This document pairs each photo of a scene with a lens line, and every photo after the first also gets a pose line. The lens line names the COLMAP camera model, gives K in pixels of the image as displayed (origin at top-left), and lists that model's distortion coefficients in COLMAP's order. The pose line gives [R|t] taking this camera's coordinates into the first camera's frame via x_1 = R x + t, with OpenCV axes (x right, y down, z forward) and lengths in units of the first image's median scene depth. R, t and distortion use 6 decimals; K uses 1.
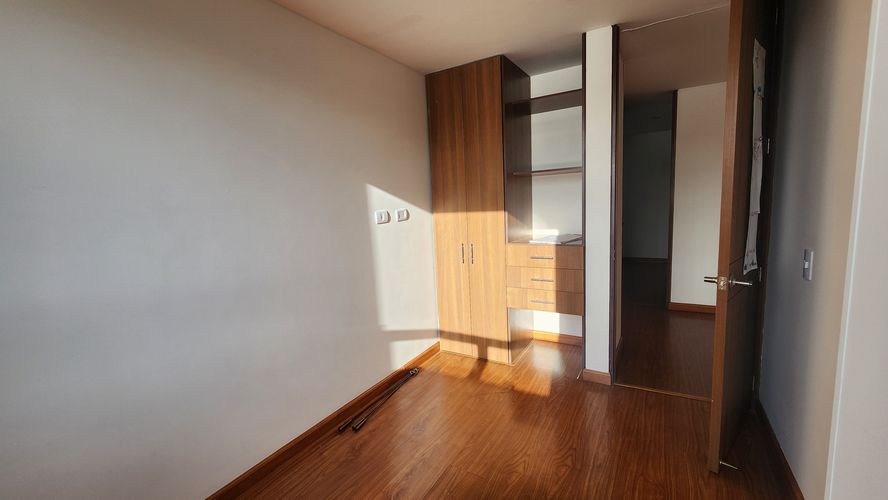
lens RADIAL K [[362.7, 0, 440.6], [0, 362.7, 247.8], [0, 0, 1]] dist [0.002137, 0.000136]
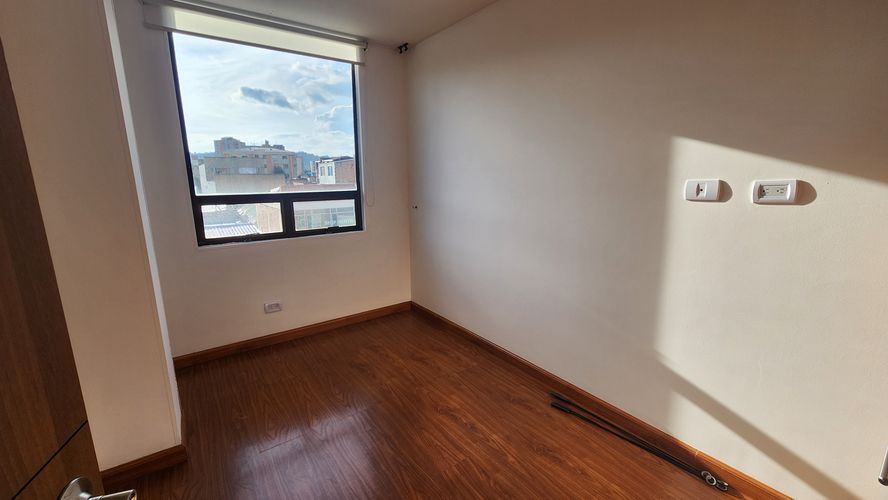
lens RADIAL K [[362.7, 0, 447.1], [0, 362.7, 248.8], [0, 0, 1]] dist [0.002137, 0.000136]
pose [[-0.377612, 0.230530, -0.896808, 0.565343], [-0.095823, 0.953585, 0.285472, -0.126899], [0.920992, 0.193733, -0.337995, 0.861867]]
